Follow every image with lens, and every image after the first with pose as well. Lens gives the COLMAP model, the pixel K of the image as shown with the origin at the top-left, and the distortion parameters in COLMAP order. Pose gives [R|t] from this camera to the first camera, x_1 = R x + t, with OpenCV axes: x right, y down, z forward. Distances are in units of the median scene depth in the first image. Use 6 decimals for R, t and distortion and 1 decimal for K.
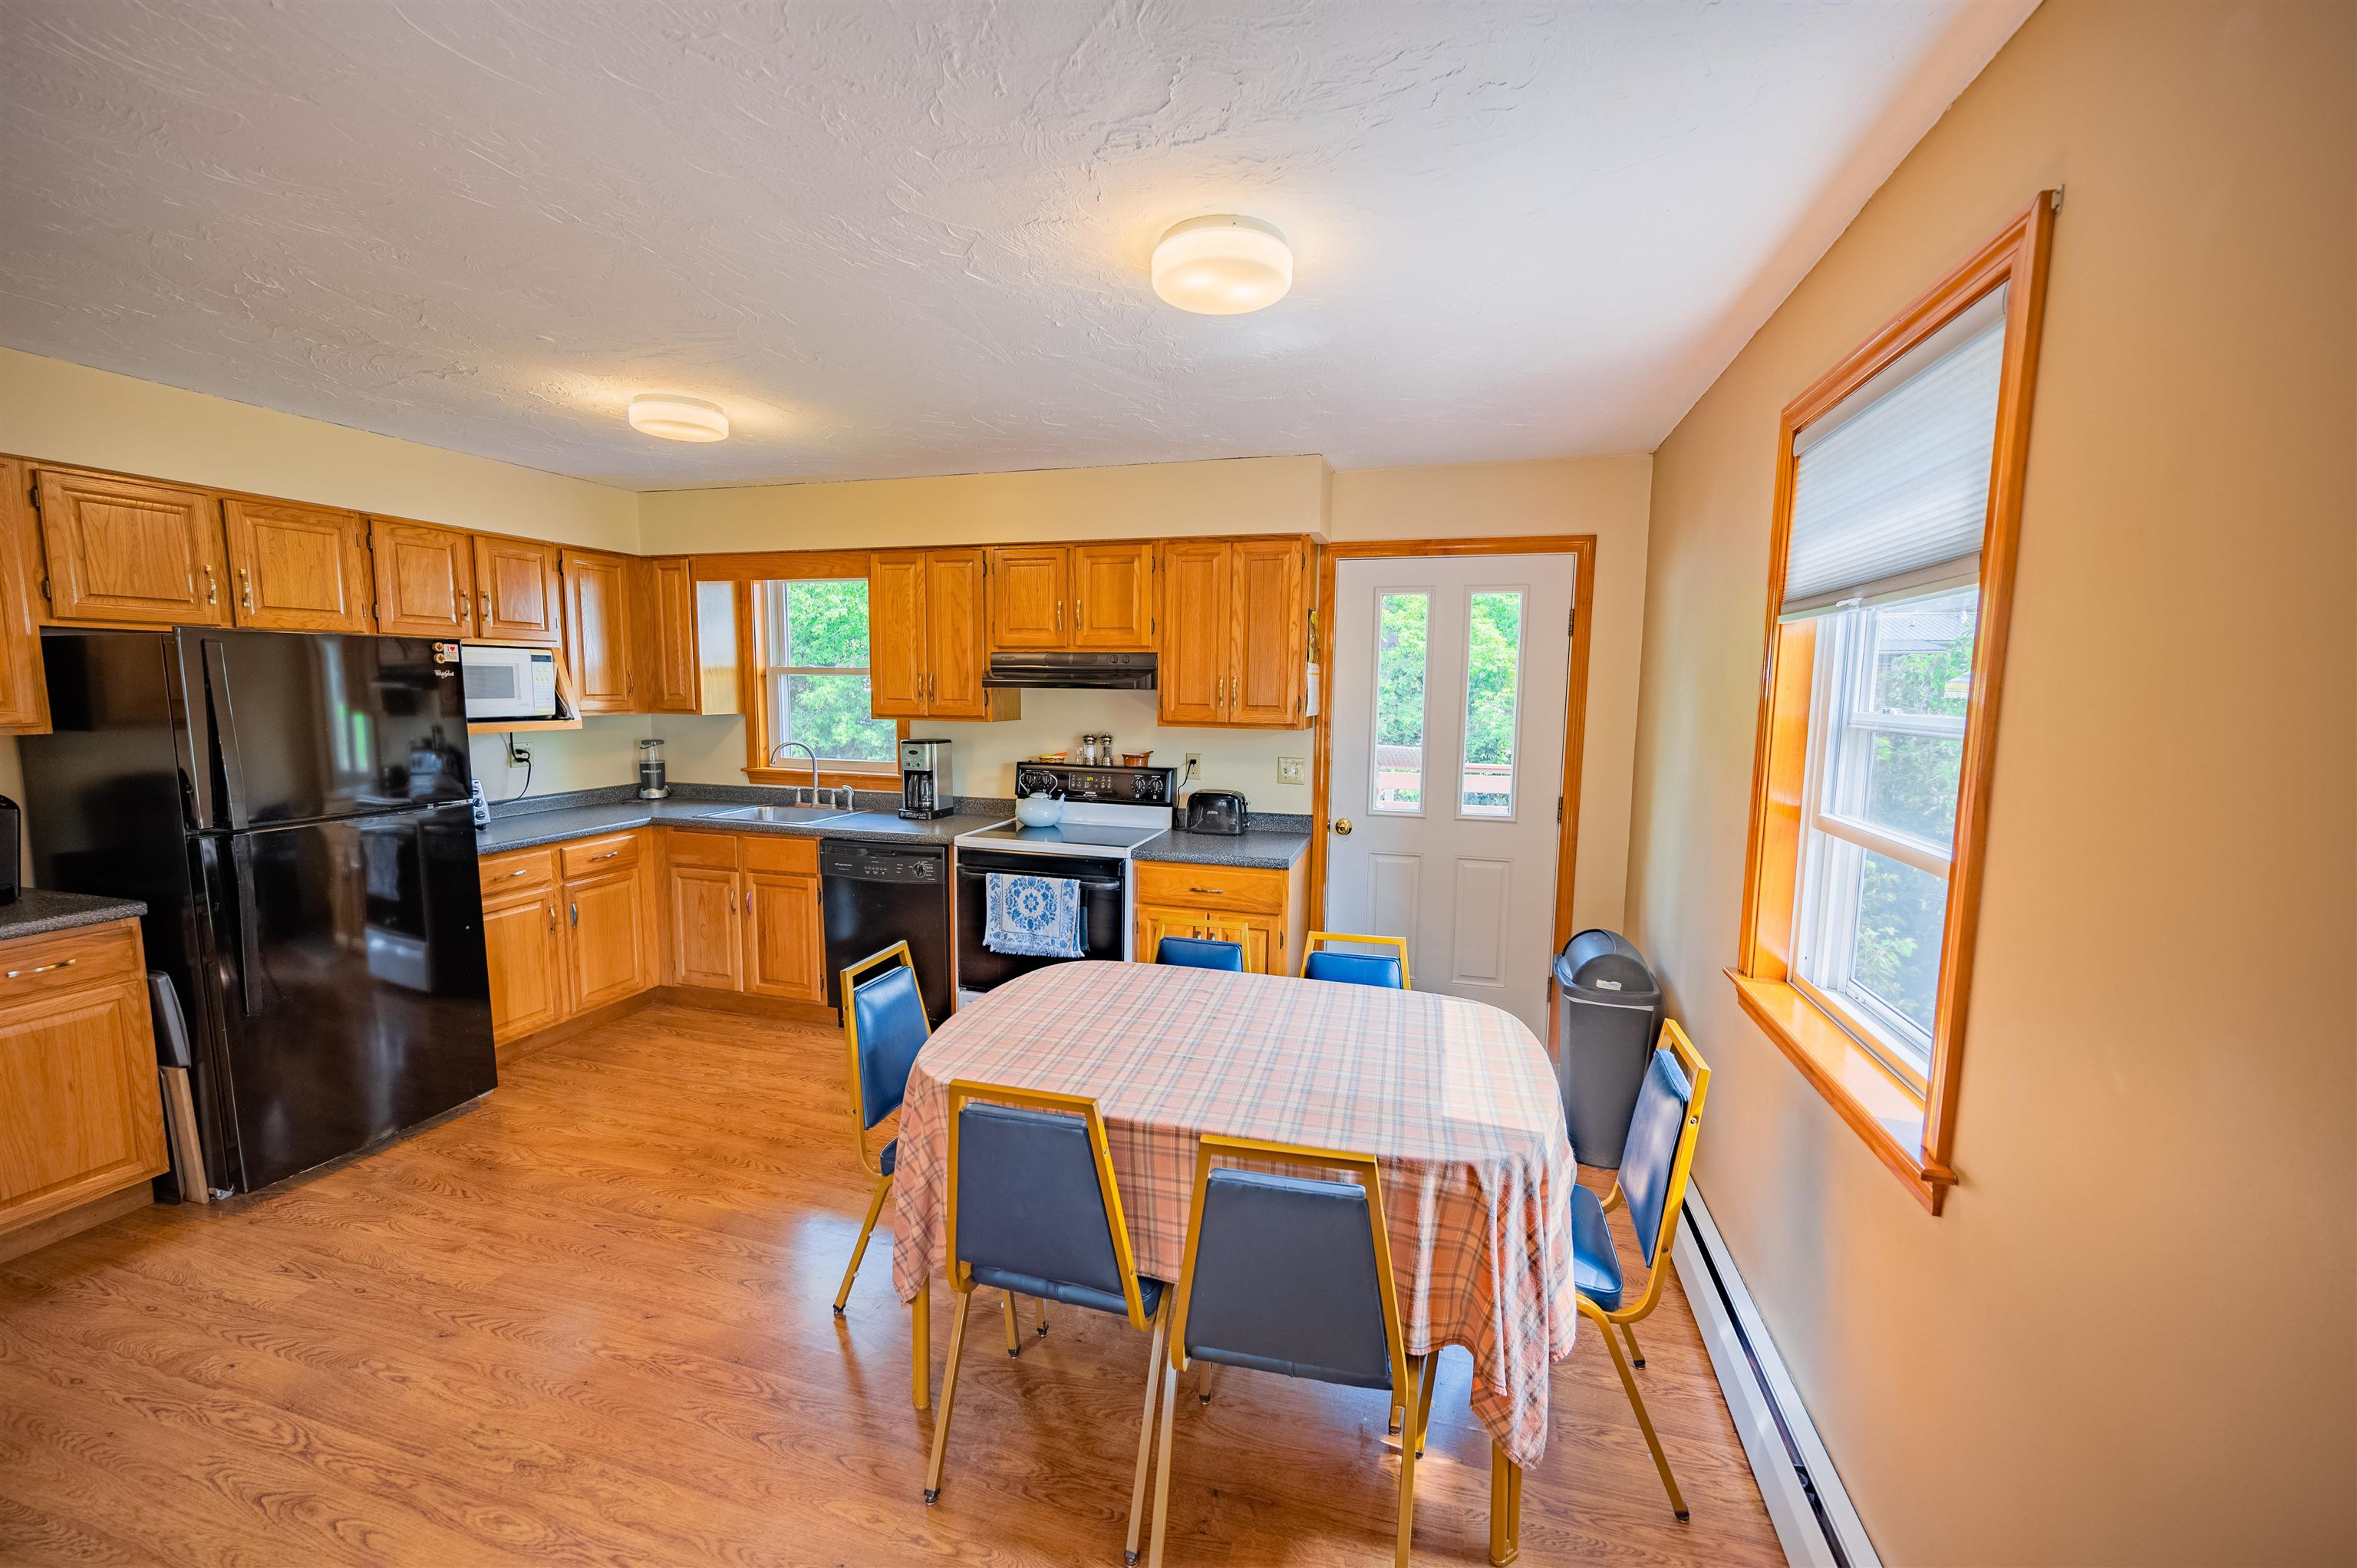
lens RADIAL K [[907.9, 0, 1178.5], [0, 907.9, 784.0], [0, 0, 1]] dist [-0.001636, -0.000108]
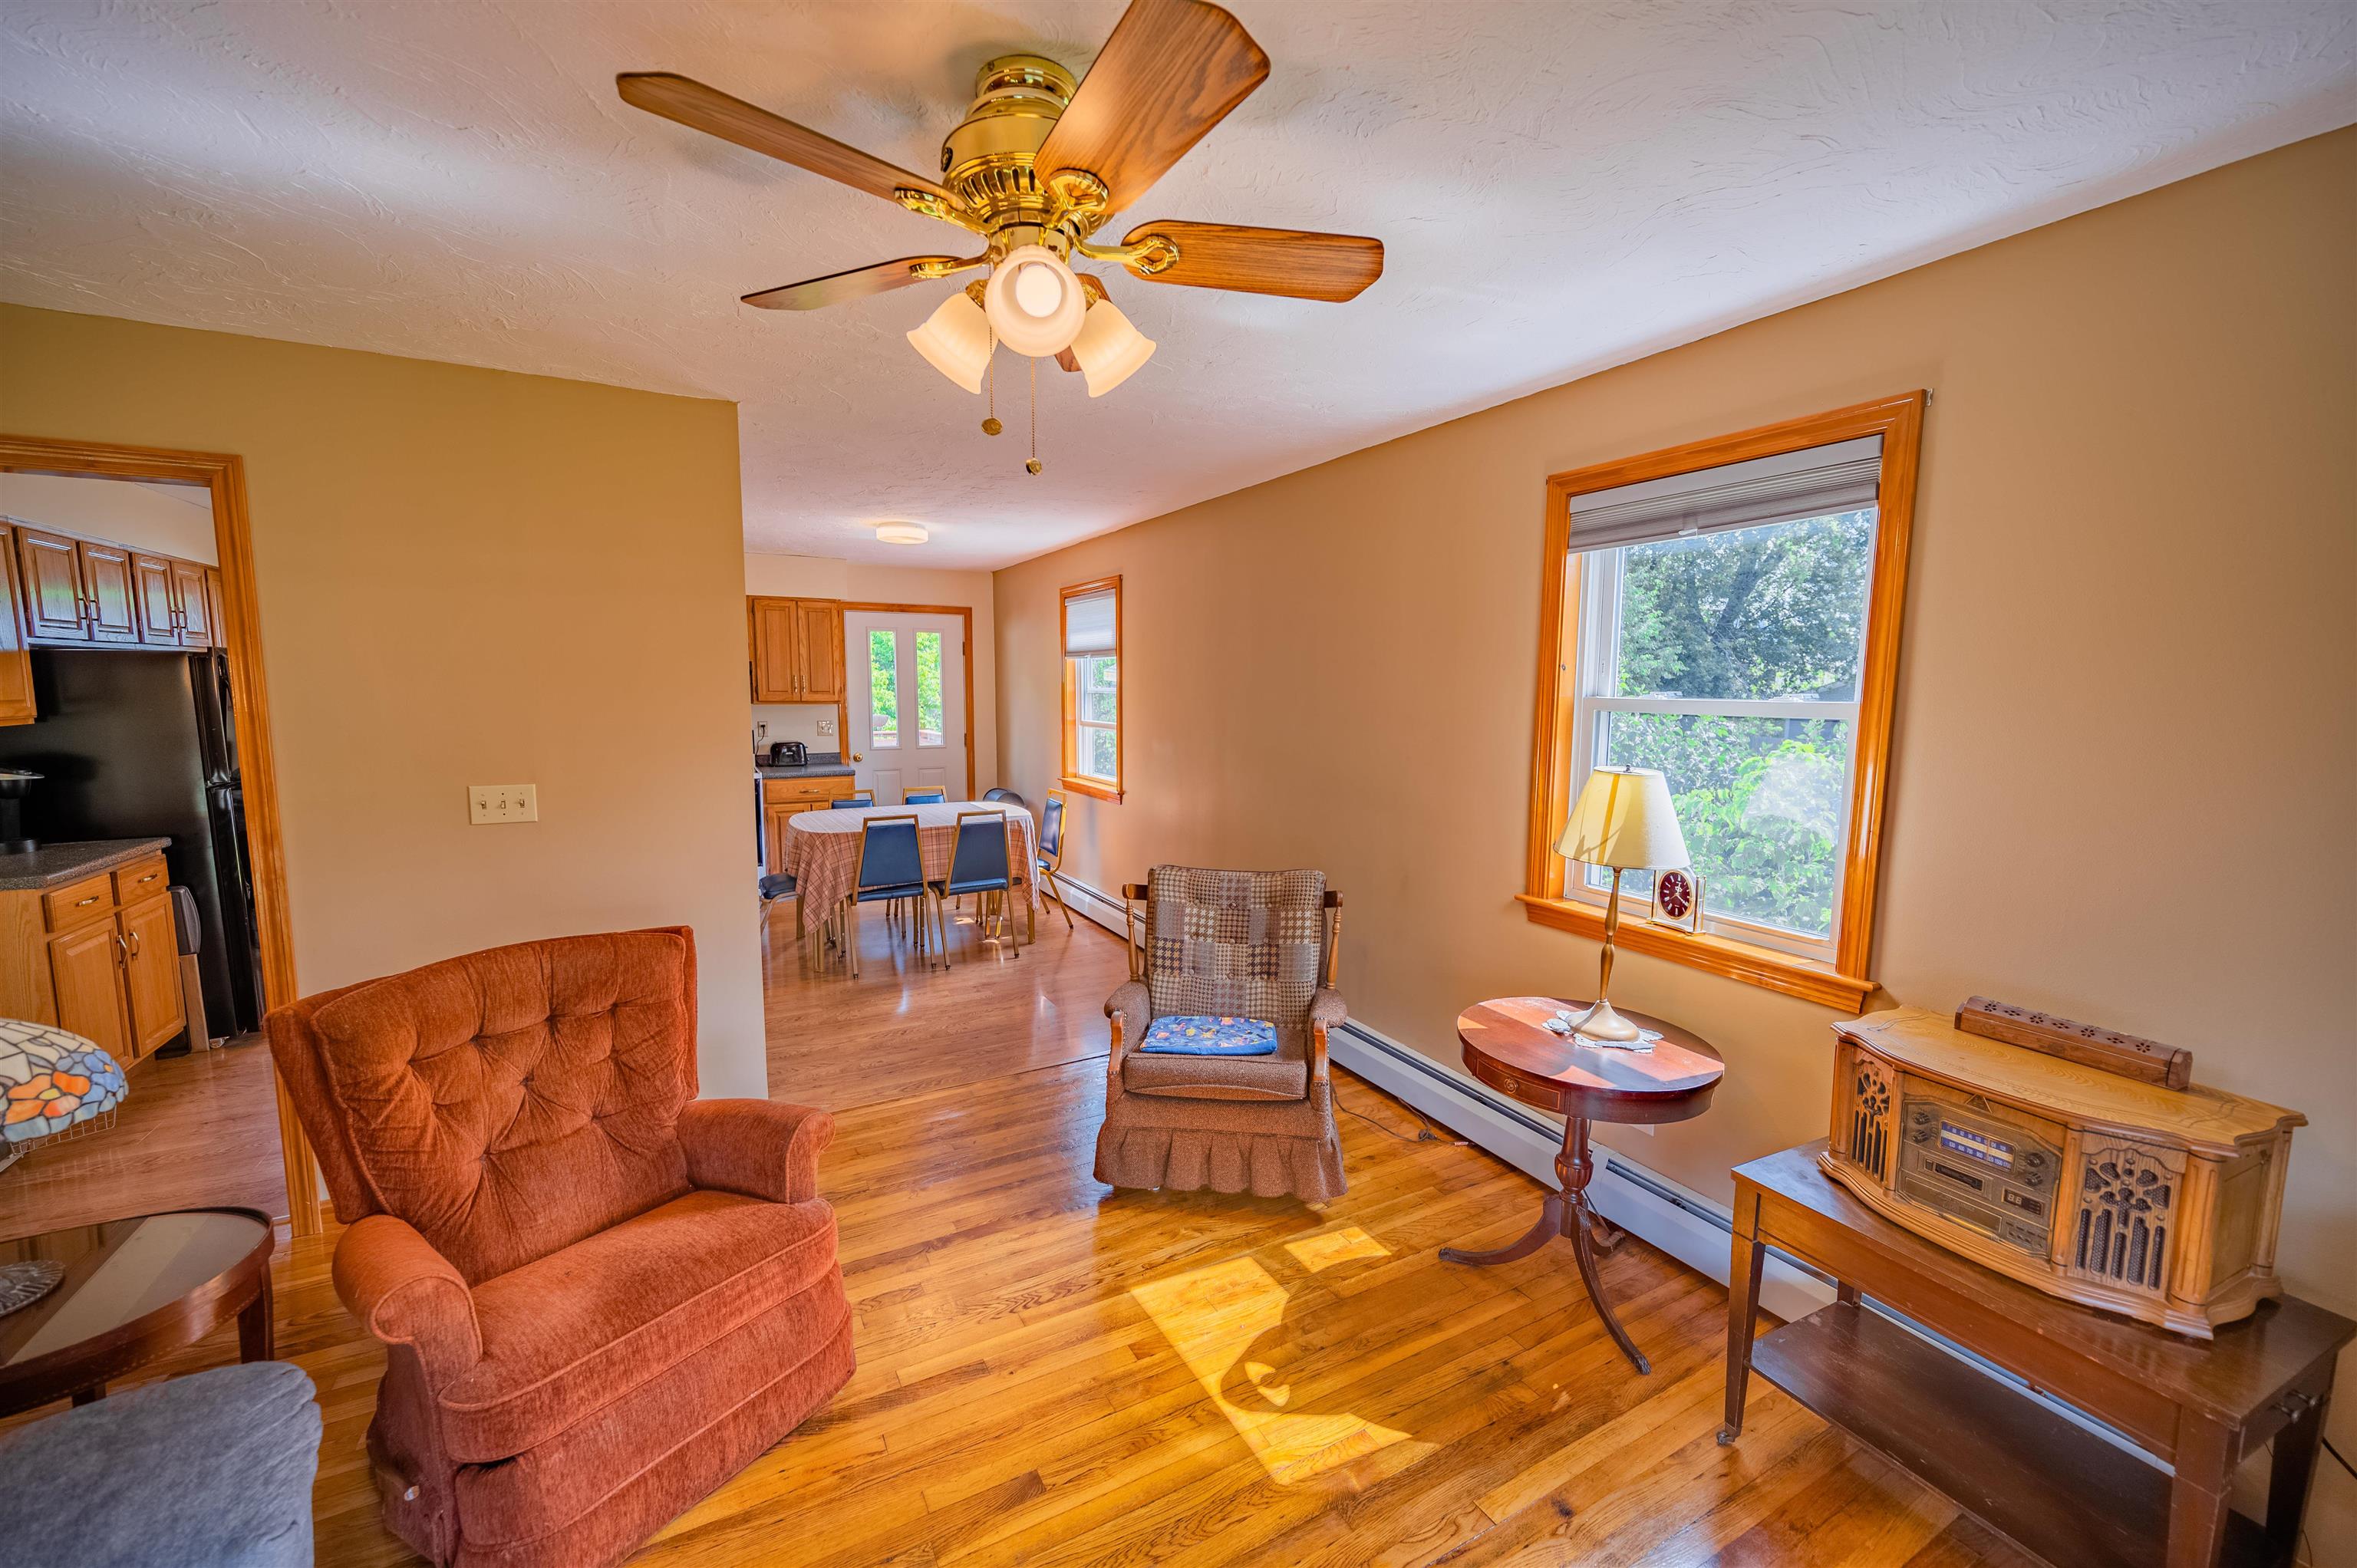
lens RADIAL K [[907.9, 0, 1178.5], [0, 907.9, 784.0], [0, 0, 1]] dist [-0.001636, -0.000108]
pose [[0.697125, -0.087678, 0.711568, -0.727044], [0.080411, 0.995794, 0.043921, 0.077881], [-0.712426, 0.026599, 0.701243, -0.794355]]
